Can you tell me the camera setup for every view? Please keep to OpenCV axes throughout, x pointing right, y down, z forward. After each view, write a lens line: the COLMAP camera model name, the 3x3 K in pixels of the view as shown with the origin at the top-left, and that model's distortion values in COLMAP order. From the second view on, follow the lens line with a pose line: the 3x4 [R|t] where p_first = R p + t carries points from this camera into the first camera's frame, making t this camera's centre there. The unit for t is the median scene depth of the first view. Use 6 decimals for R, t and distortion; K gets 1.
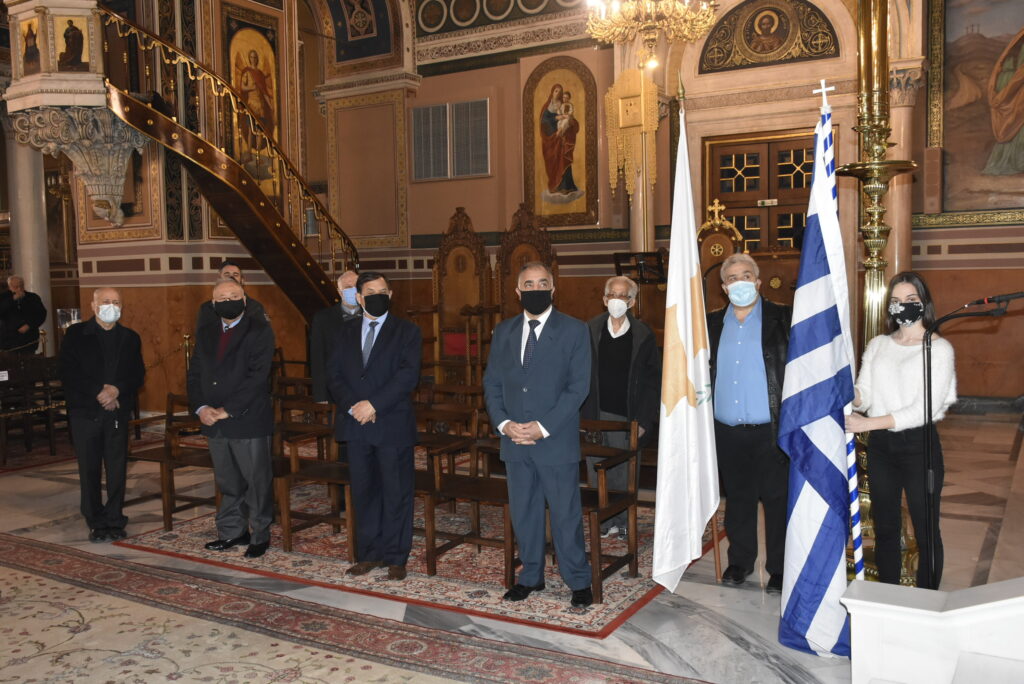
lens RADIAL K [[926.1, 0, 513.5], [0, 926.1, 327.7], [0, 0, 1]] dist [0.006812, 0.021966]
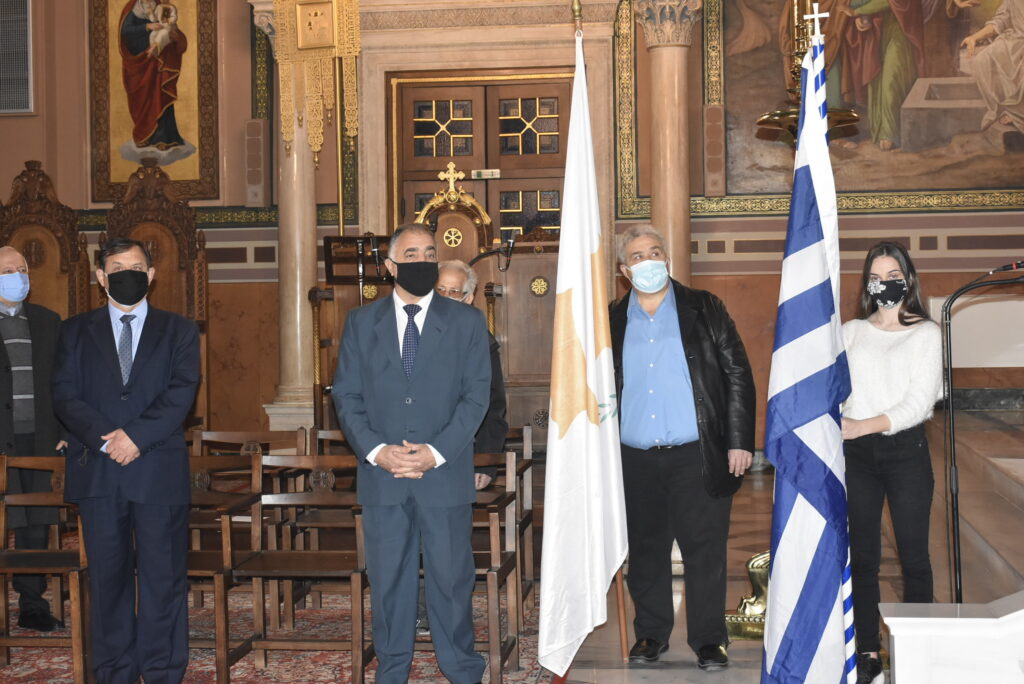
lens RADIAL K [[1520.7, 0, 512.0], [0, 1520.7, 342.0], [0, 0, 1]] dist [0.001618, 0.023963]
pose [[0.935071, -0.002574, 0.354450, -0.117740], [0.012394, 0.999600, -0.025437, 0.018686], [-0.354242, 0.028178, 0.934729, -0.045842]]
